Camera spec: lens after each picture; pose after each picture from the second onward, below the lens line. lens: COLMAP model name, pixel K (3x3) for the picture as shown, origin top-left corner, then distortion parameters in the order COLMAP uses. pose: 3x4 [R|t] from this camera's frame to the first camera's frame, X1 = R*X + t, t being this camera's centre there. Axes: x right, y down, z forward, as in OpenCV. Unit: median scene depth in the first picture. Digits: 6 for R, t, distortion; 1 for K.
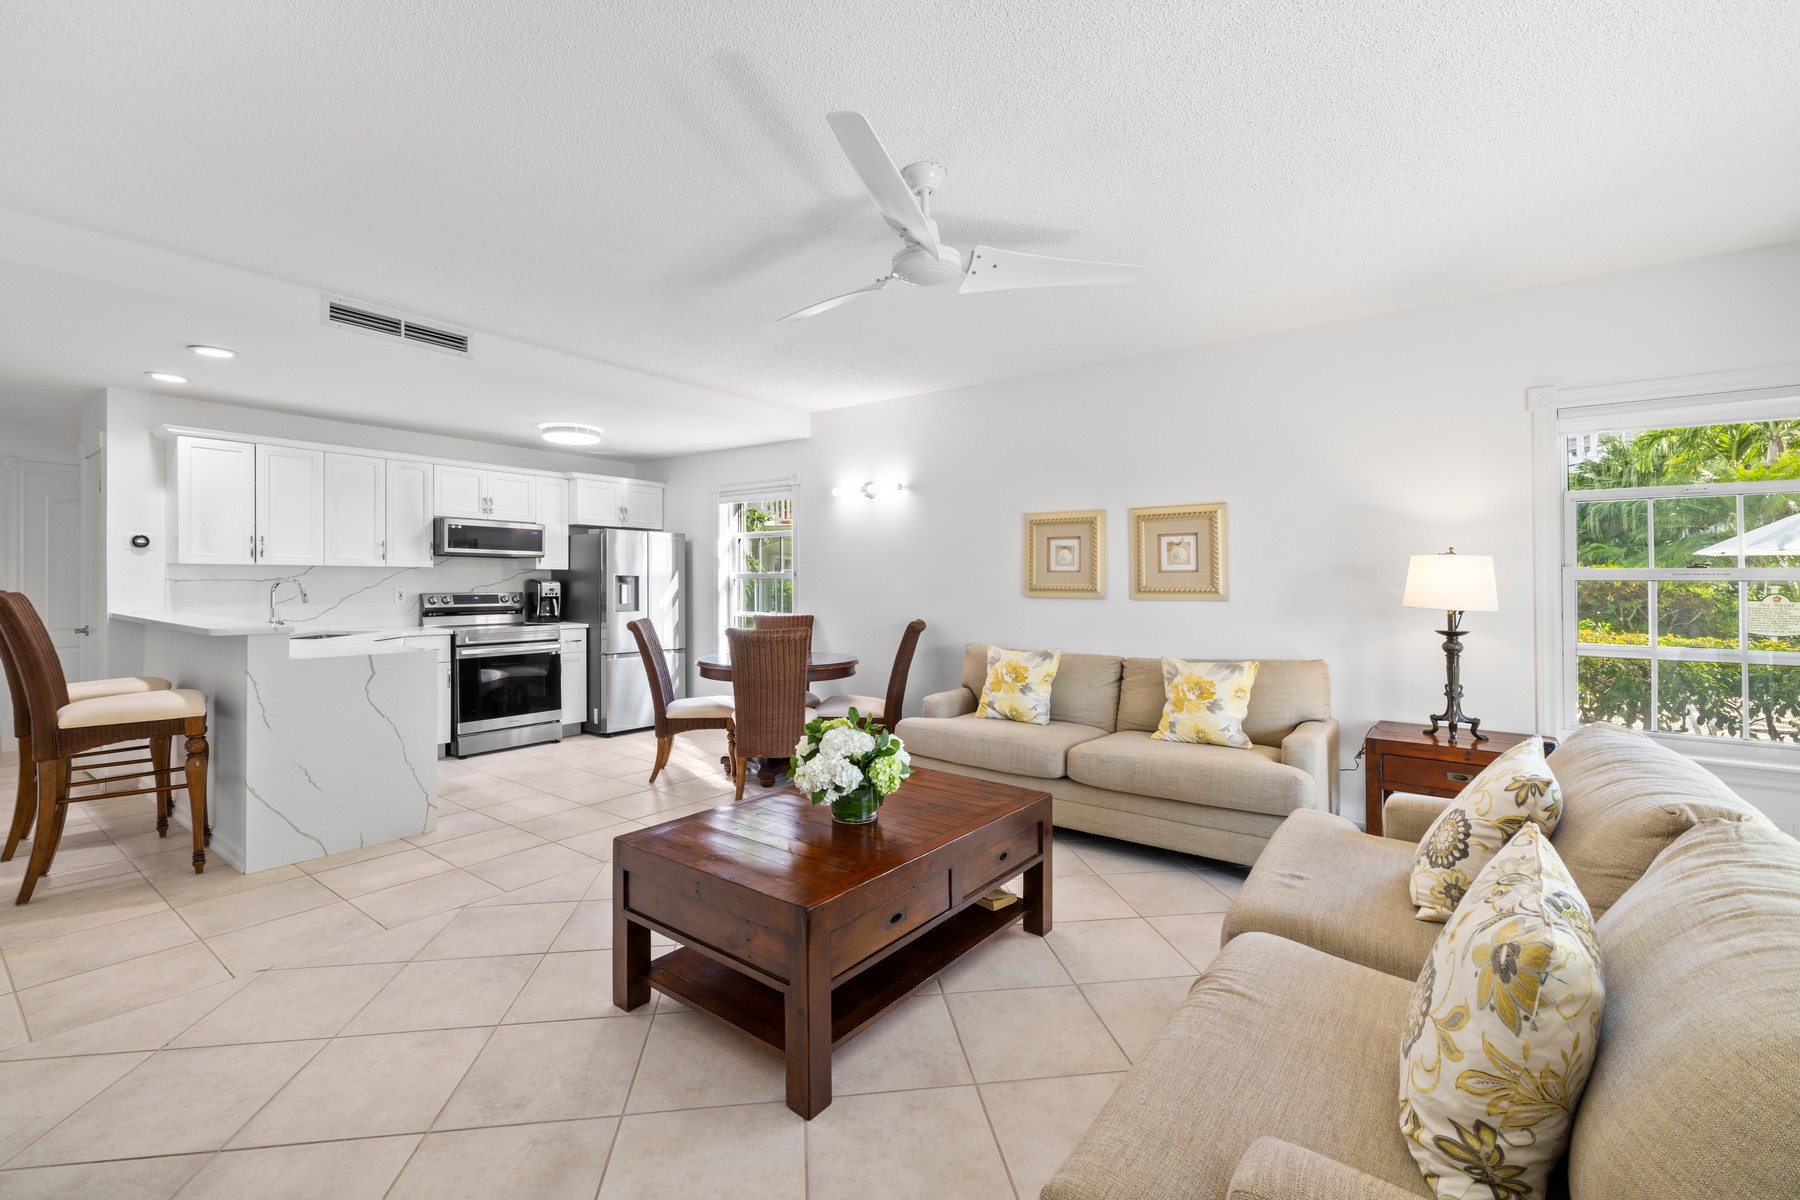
lens RADIAL K [[767.3, 0, 924.9], [0, 767.3, 597.9], [0, 0, 1]] dist [0.000739, 0.000053]
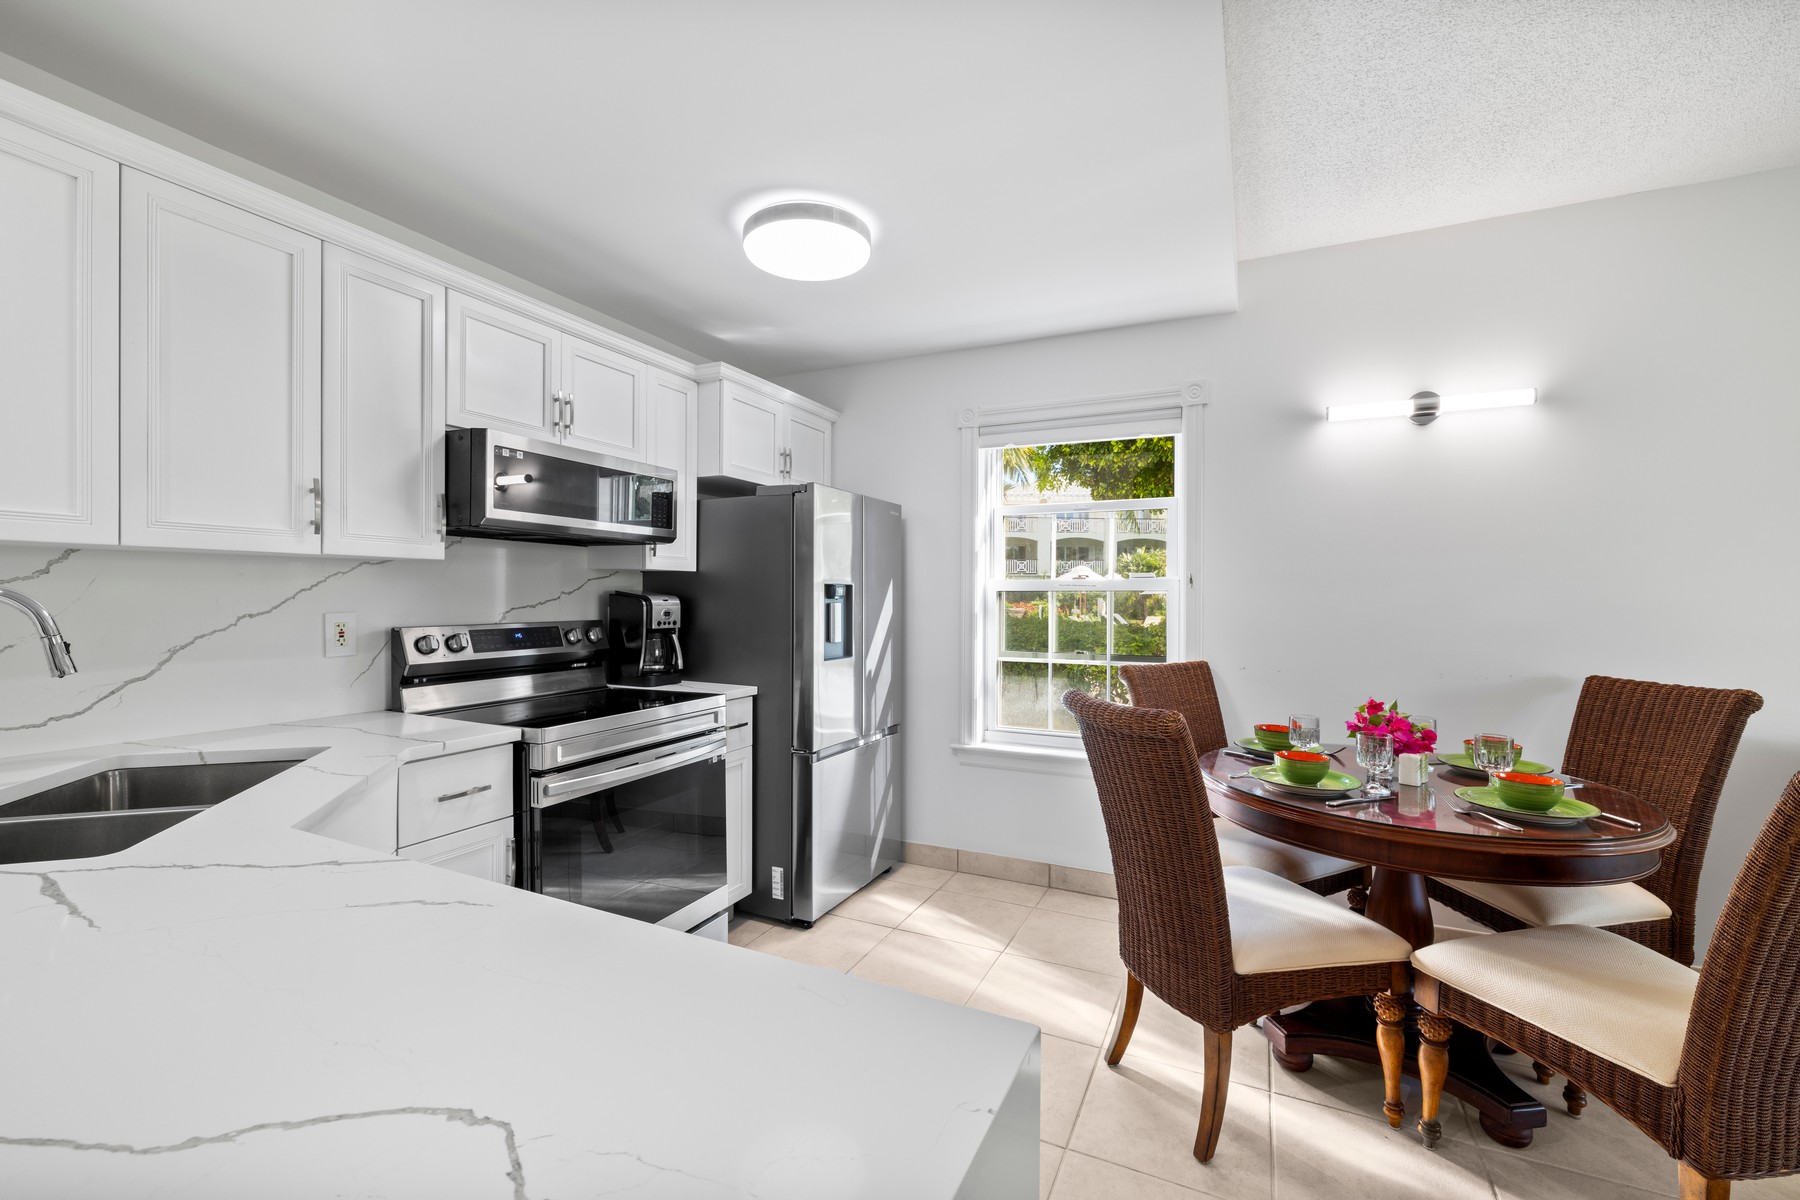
lens RADIAL K [[744.5, 0, 890.0], [0, 744.5, 594.5], [0, 0, 1]] dist [-0.001236, -0.000121]
pose [[0.985688, -0.000660, 0.168581, -0.441181], [0.003960, 0.999807, -0.019241, -0.013449], [-0.168535, 0.019633, 0.985500, 0.545001]]
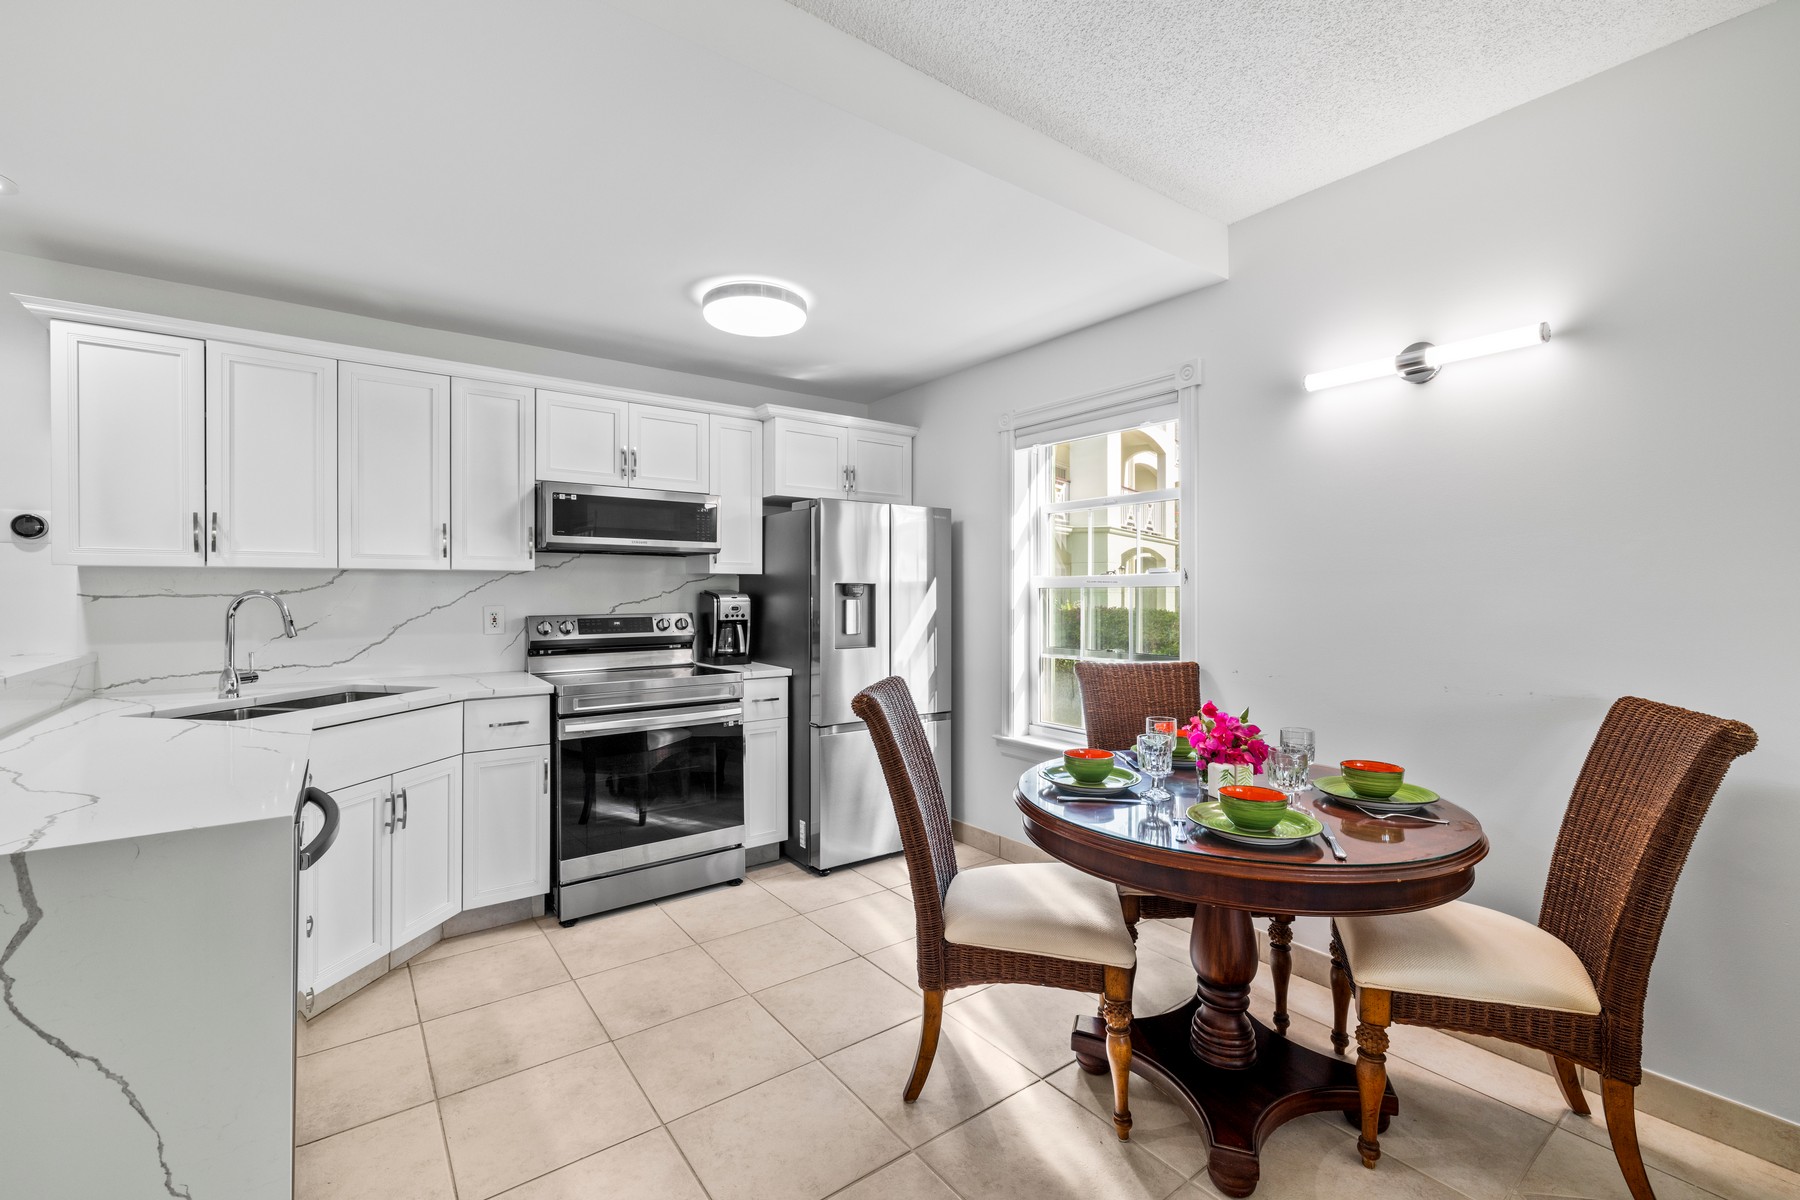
lens RADIAL K [[756.6, 0, 902.2], [0, 756.6, 593.1], [0, 0, 1]] dist [-0.002165, -0.000211]
pose [[0.952097, -0.005029, -0.305756, -0.192383], [-0.000866, 0.999816, -0.019138, -0.011786], [0.305796, 0.018486, 0.951918, 0.499947]]
